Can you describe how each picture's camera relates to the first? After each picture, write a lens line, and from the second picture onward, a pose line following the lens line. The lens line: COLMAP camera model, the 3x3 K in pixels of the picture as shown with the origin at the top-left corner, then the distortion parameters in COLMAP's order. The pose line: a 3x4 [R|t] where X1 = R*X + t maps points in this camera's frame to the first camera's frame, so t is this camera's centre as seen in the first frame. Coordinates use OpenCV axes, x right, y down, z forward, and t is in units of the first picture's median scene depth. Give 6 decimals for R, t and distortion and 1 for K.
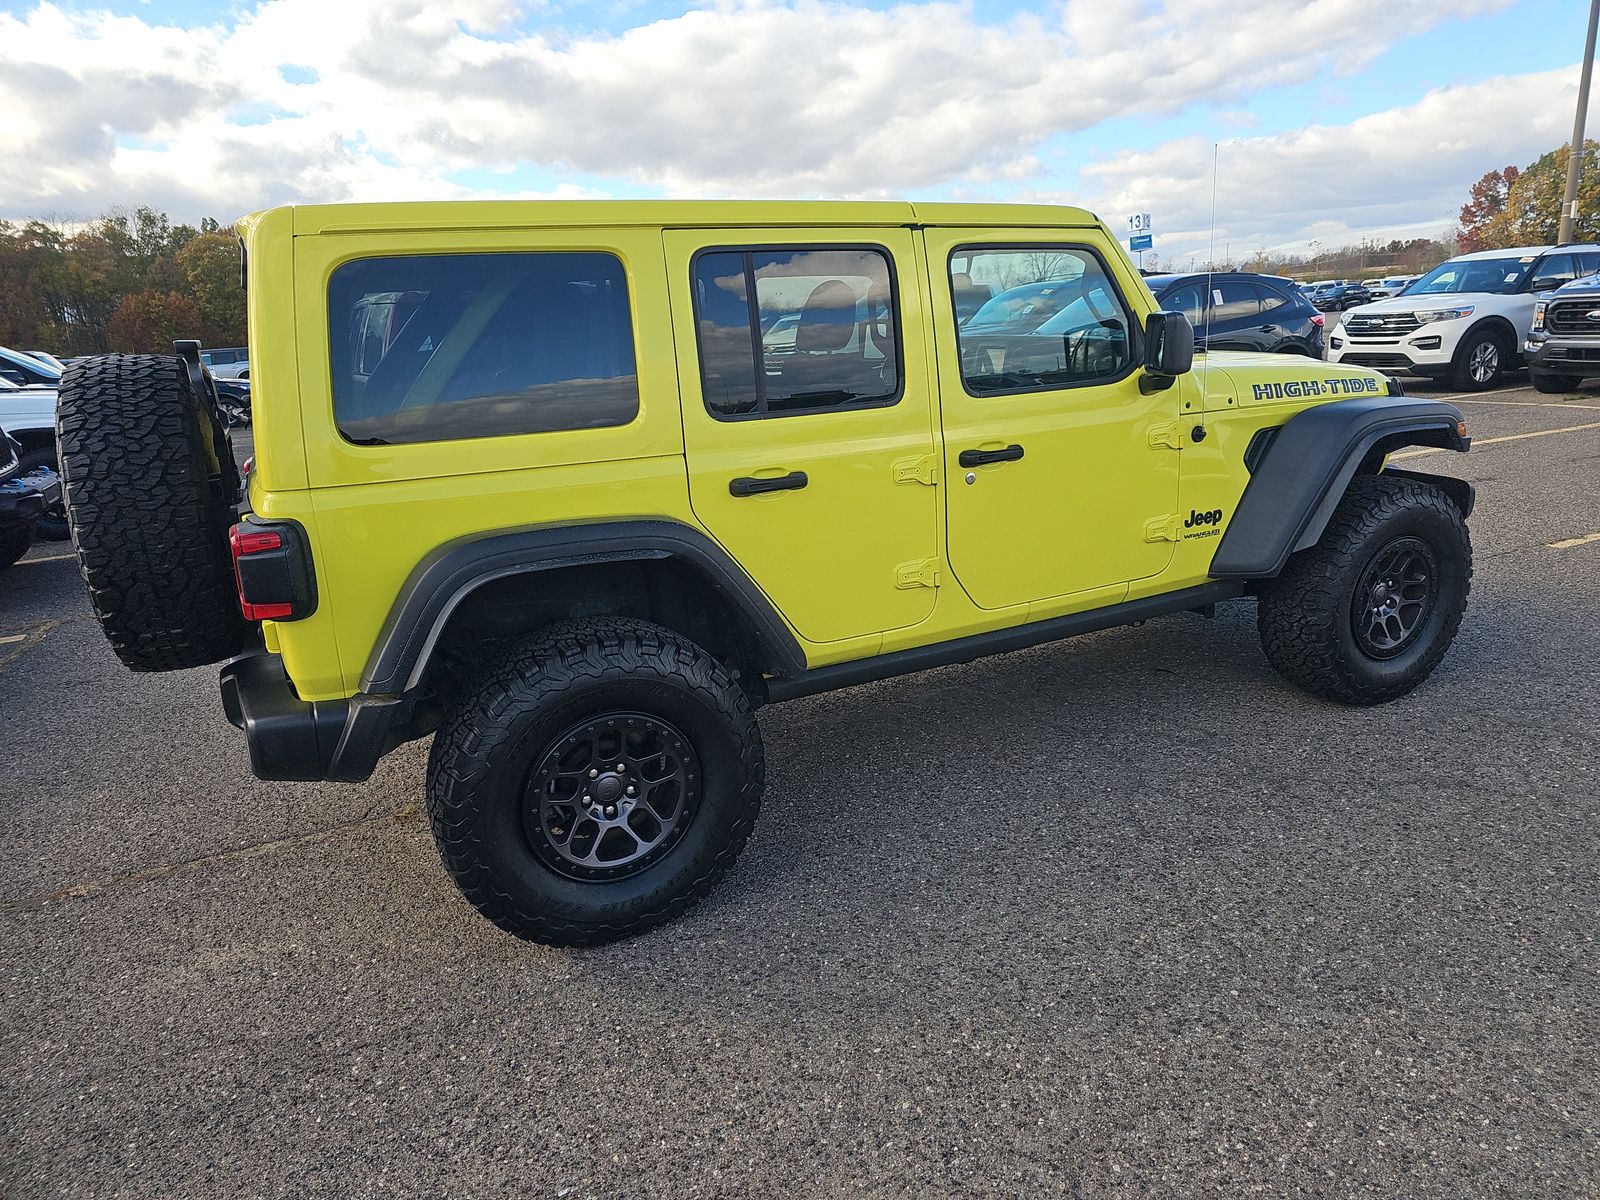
lens RADIAL K [[1070.6, 0, 800.0], [0, 1070.6, 600.0], [0, 0, 1]] dist [0.005516, -0.006444]
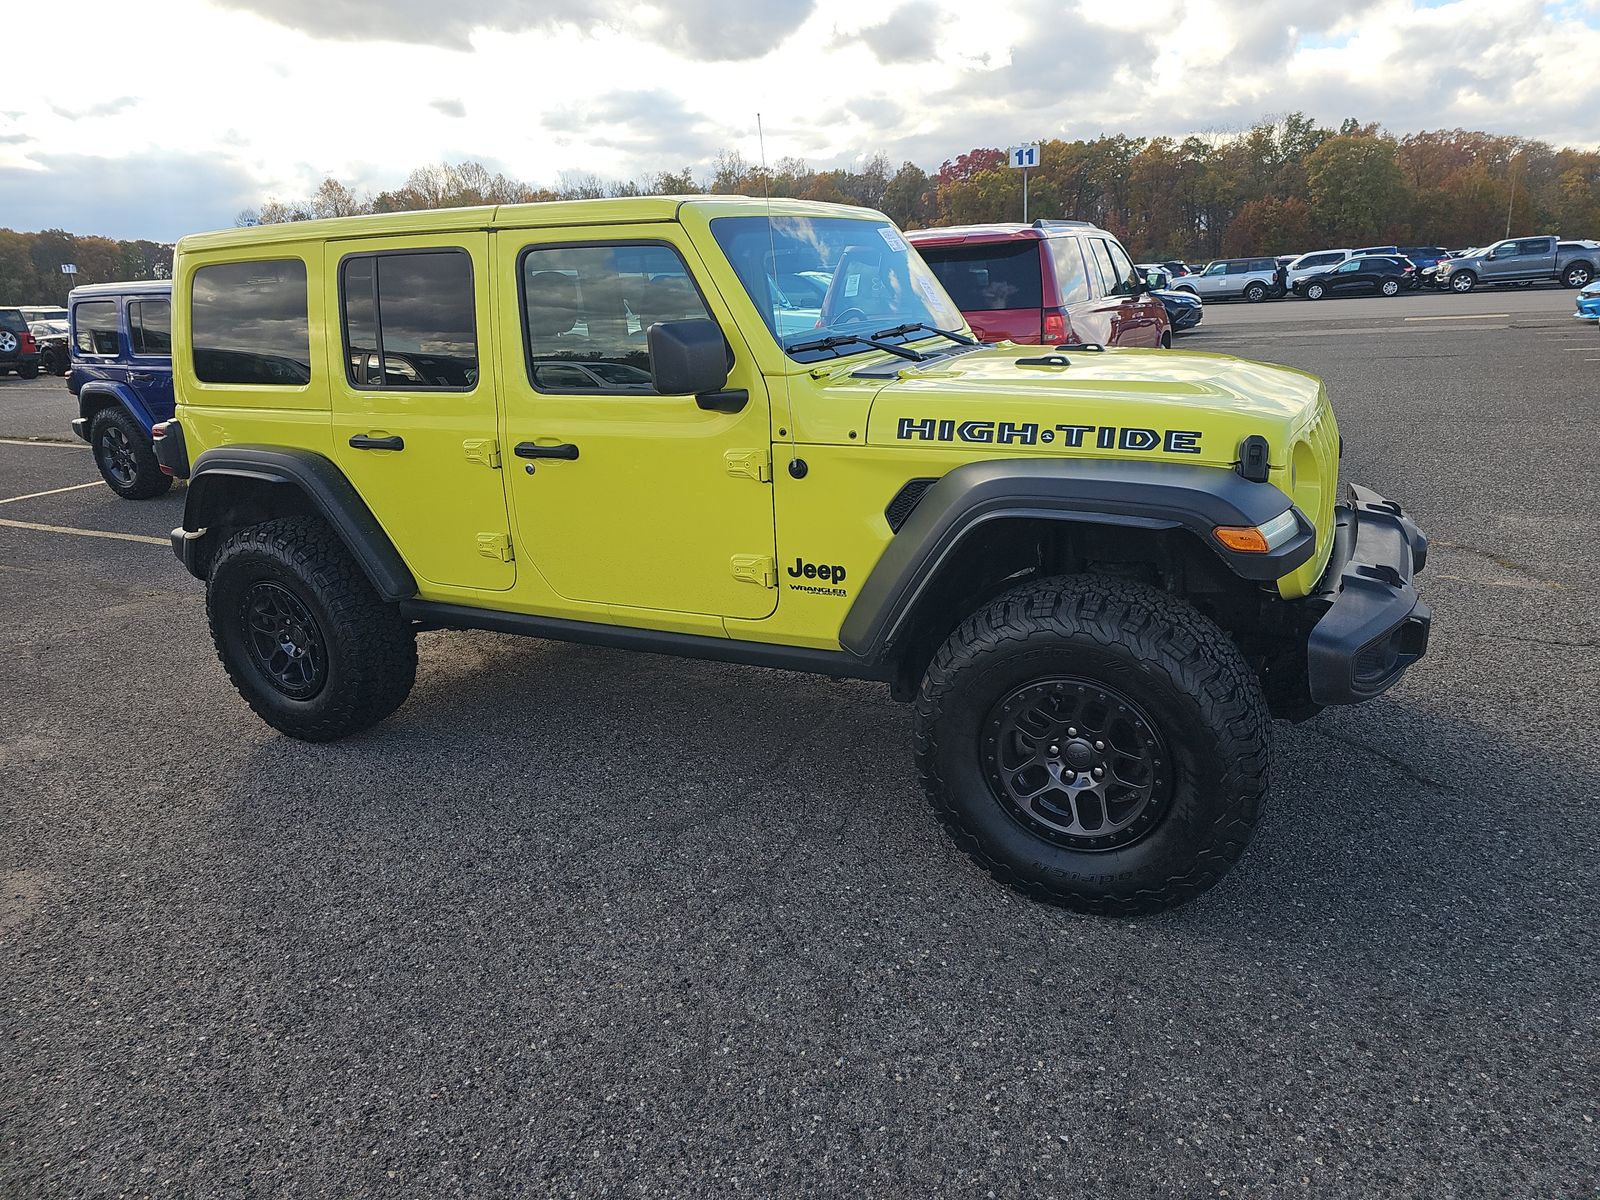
lens RADIAL K [[1112.5, 0, 835.3], [0, 1112.5, 598.9], [0, 0, 1]] dist [0.123698, -0.115631]
pose [[0.569370, 0.251559, -0.782647, 1.099254], [-0.199175, 0.965878, 0.165555, -0.207654], [0.797588, 0.061622, 0.600046, 0.513132]]
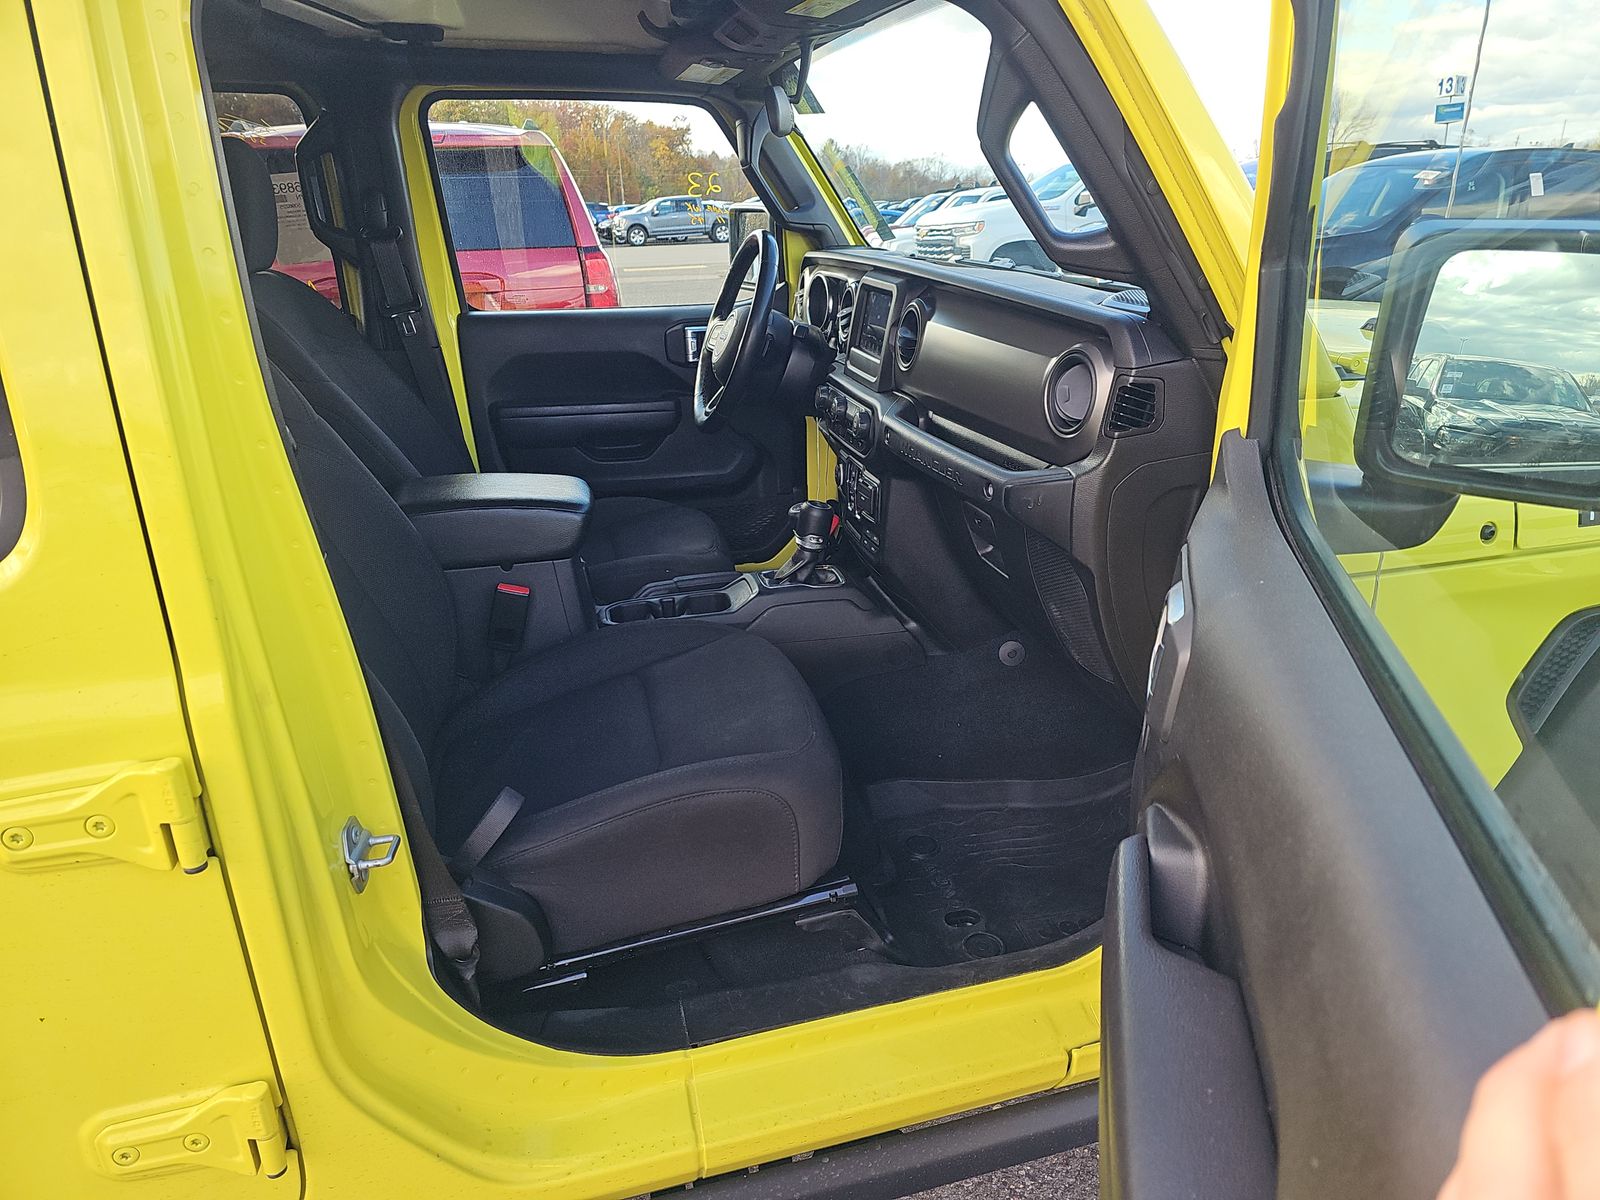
lens RADIAL K [[1070.6, 0, 800.0], [0, 1070.6, 600.0], [0, 0, 1]] dist [0.005516, -0.006444]
pose [[0.976535, 0.098180, -0.191676, 0.274669], [-0.077266, 0.990506, 0.113705, -0.190951], [0.201020, -0.096227, 0.974850, 0.669666]]
